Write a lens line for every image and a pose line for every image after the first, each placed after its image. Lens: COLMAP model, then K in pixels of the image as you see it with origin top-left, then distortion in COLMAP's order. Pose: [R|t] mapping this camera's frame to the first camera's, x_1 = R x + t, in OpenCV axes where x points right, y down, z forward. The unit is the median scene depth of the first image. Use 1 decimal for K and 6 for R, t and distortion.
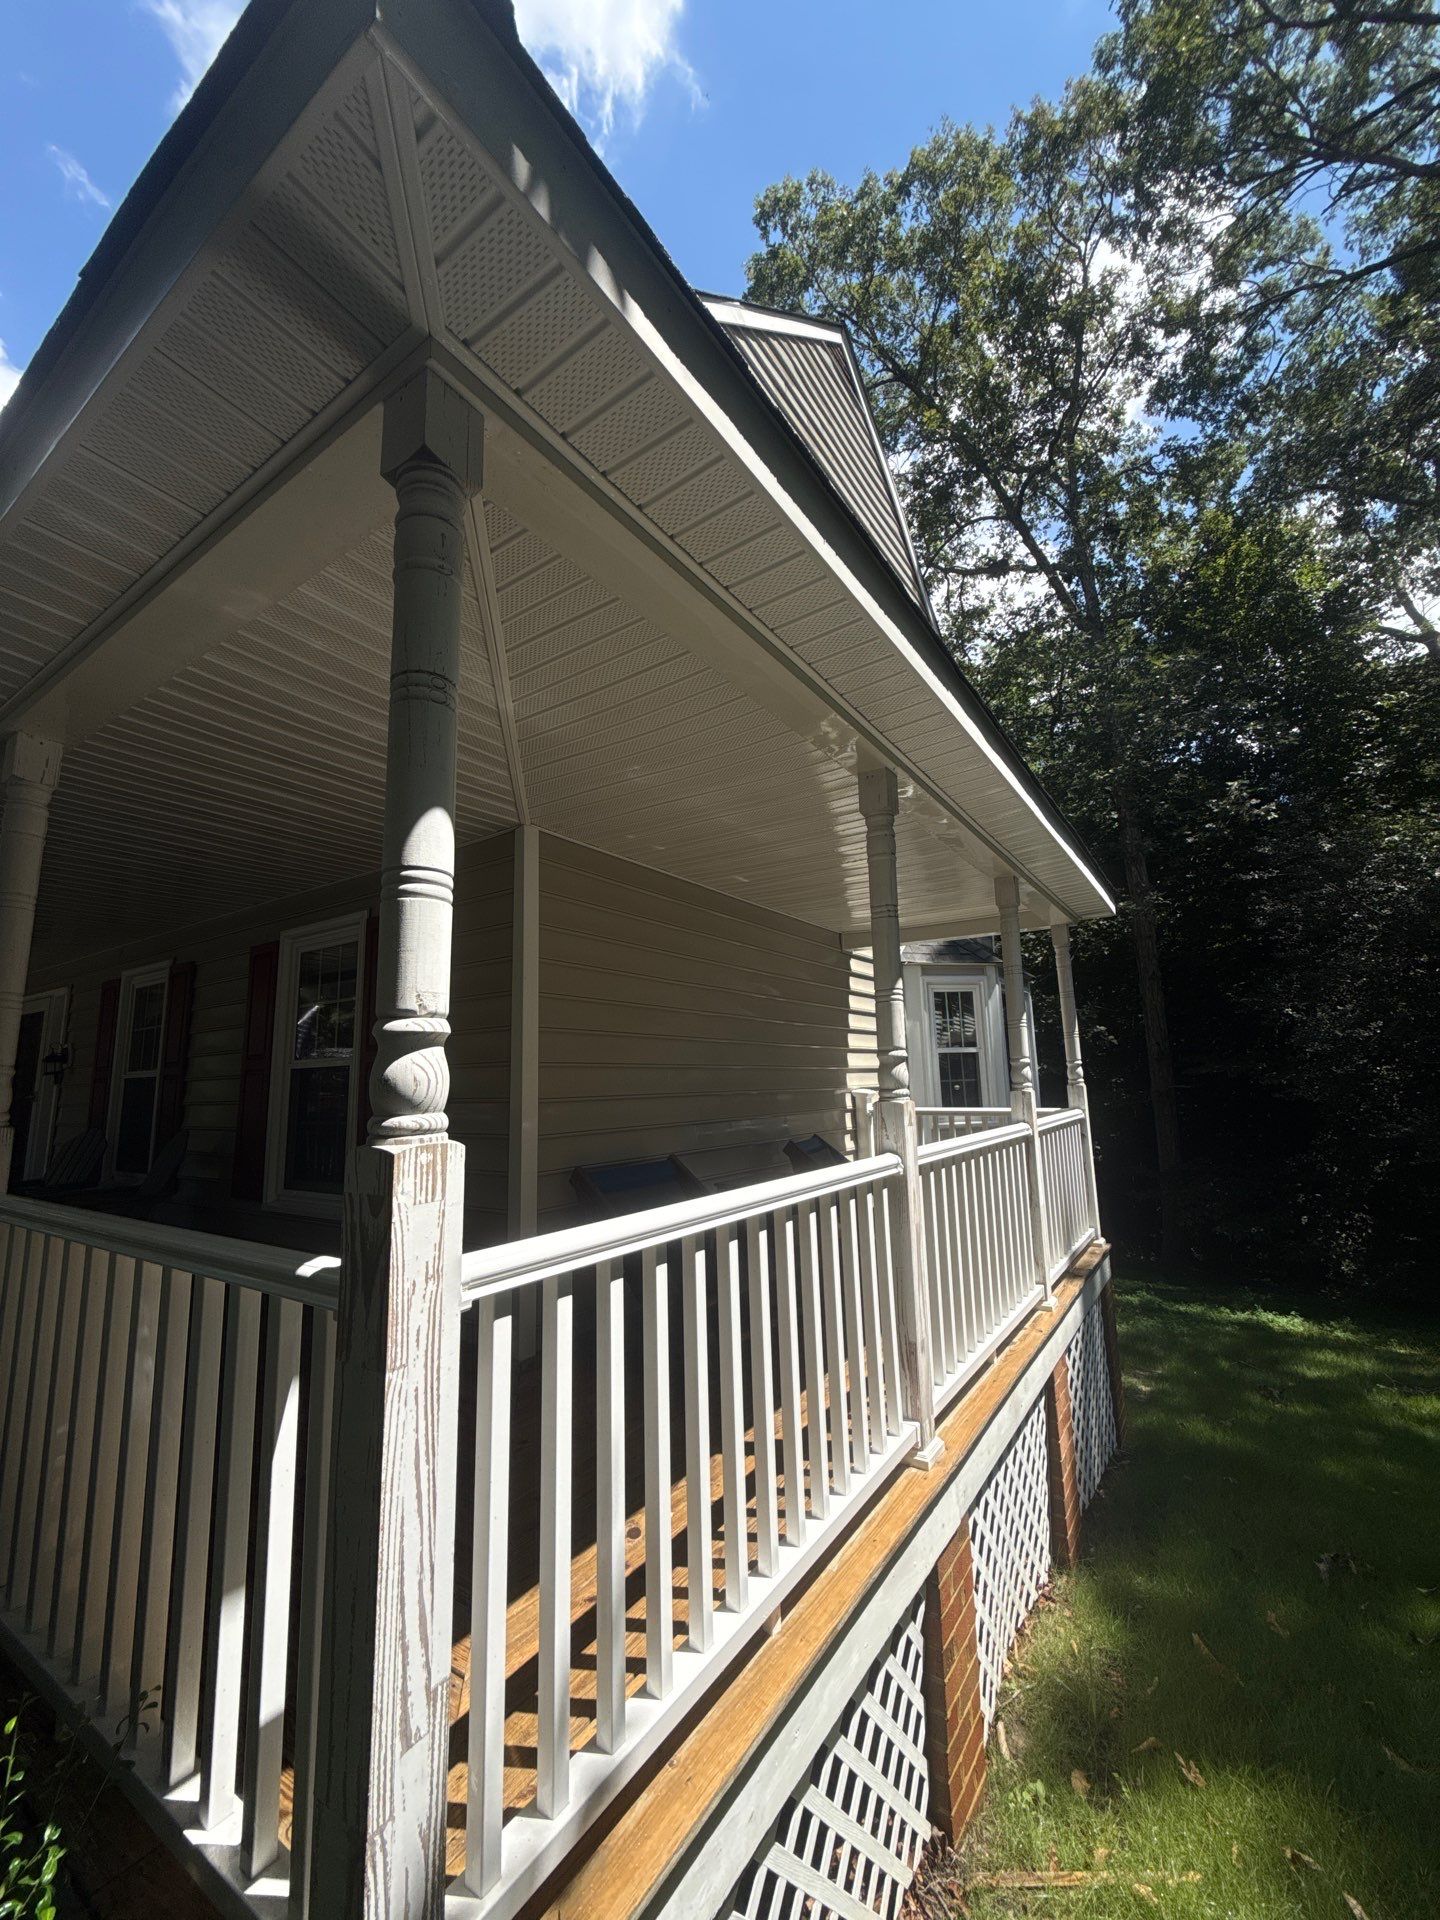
lens RADIAL K [[765.0, 0, 710.0], [0, 765.0, 958.0], [0, 0, 1]] dist [0.000073, 0.000465]
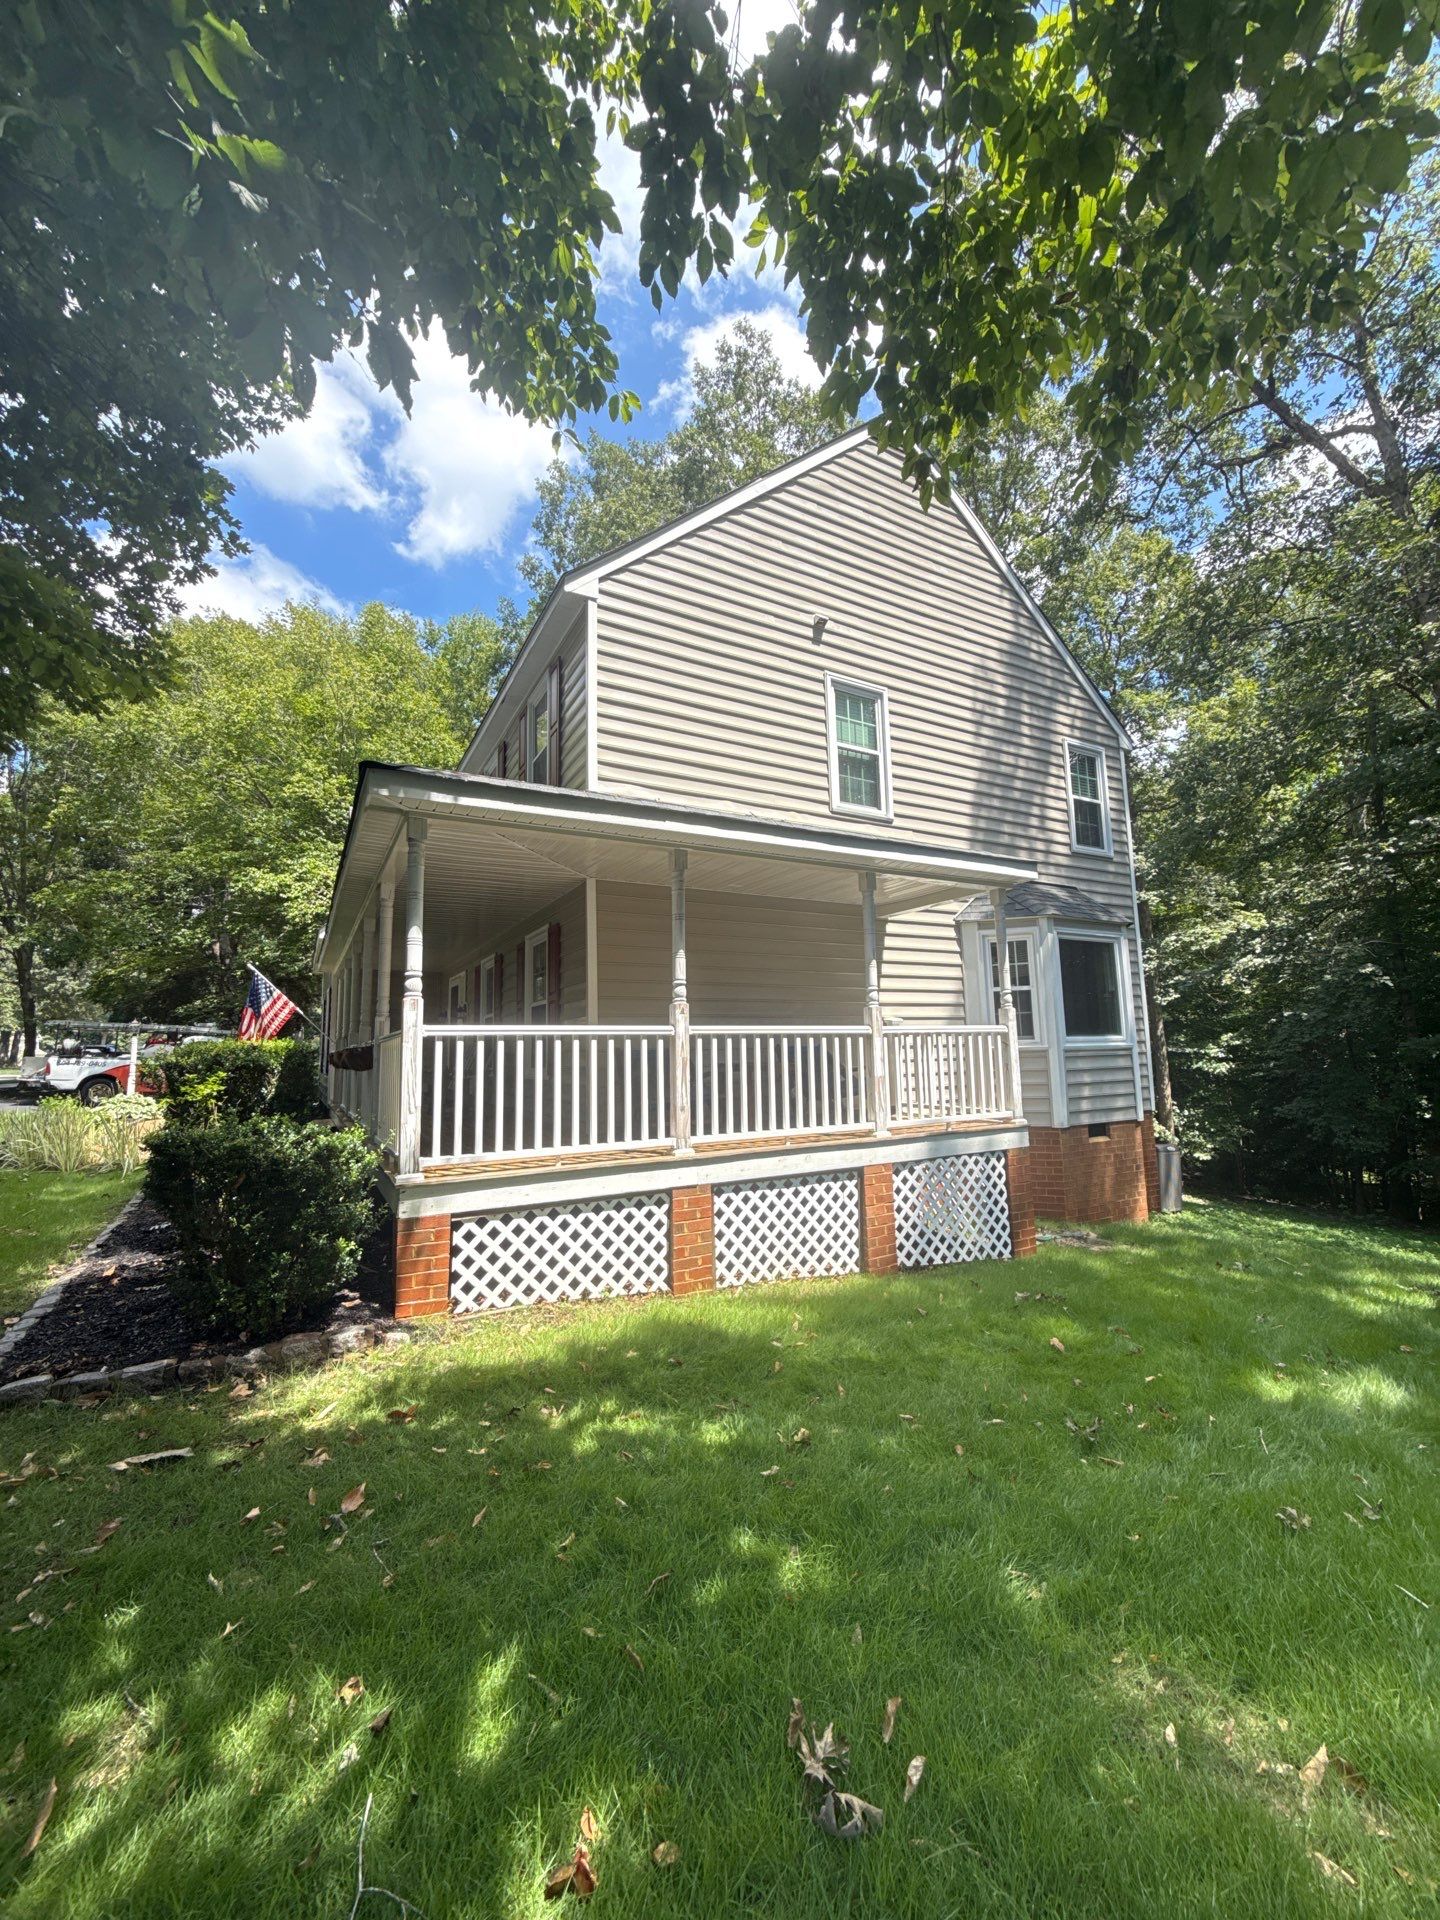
lens RADIAL K [[765.0, 0, 710.0], [0, 765.0, 958.0], [0, 0, 1]] dist [0.000073, 0.000465]
pose [[0.892306, -0.050222, -0.448629, 2.834796], [0.072019, 0.996901, 0.031645, -0.015003], [0.445650, -0.060547, 0.893158, -1.973468]]
